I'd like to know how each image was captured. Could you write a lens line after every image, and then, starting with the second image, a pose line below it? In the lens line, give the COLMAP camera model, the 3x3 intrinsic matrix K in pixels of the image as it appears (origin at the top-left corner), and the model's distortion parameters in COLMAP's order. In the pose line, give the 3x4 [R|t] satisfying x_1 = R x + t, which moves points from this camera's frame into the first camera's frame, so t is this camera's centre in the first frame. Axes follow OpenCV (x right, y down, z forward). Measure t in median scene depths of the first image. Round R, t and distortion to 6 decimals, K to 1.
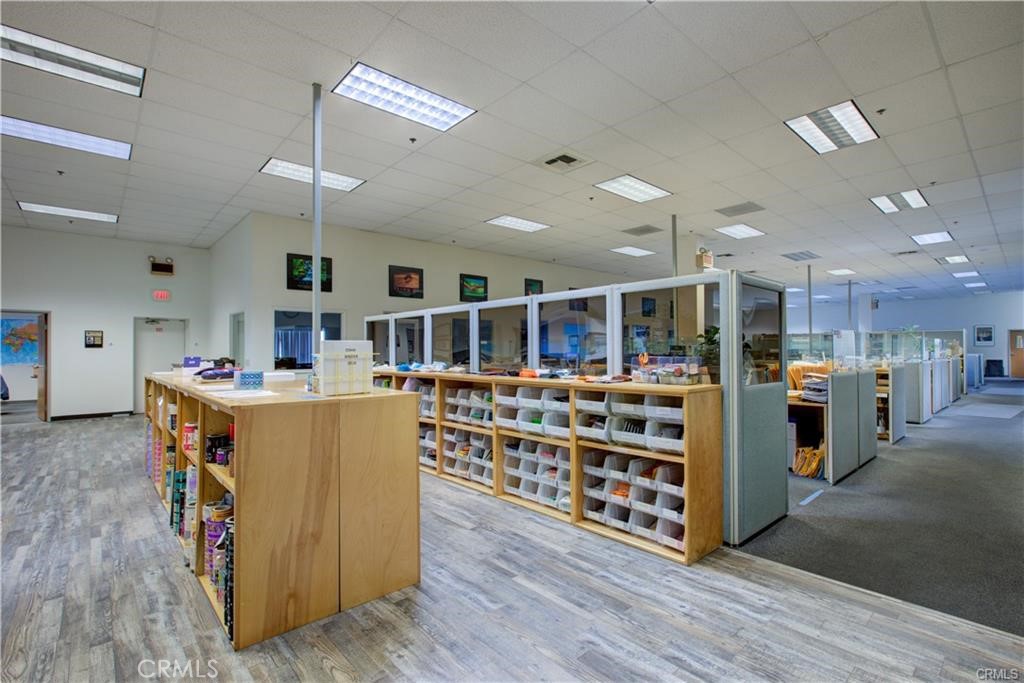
lens RADIAL K [[474.1, 0, 516.2], [0, 474.1, 344.0], [0, 0, 1]] dist [-0.004658, 0.002195]
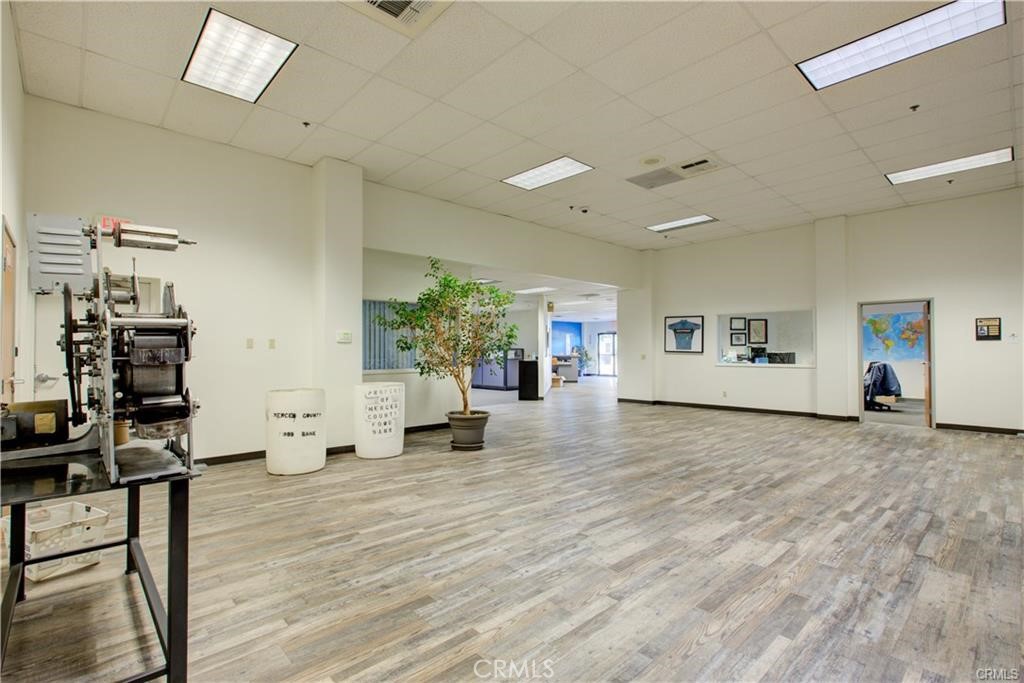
lens RADIAL K [[474.1, 0, 515.6], [0, 474.1, 343.7], [0, 0, 1]] dist [-0.004658, 0.002195]
pose [[0.015829, -0.009788, -0.999827, -0.154045], [0.012583, 0.999875, -0.009589, 0.011578], [0.999796, -0.012429, 0.015950, 0.241500]]
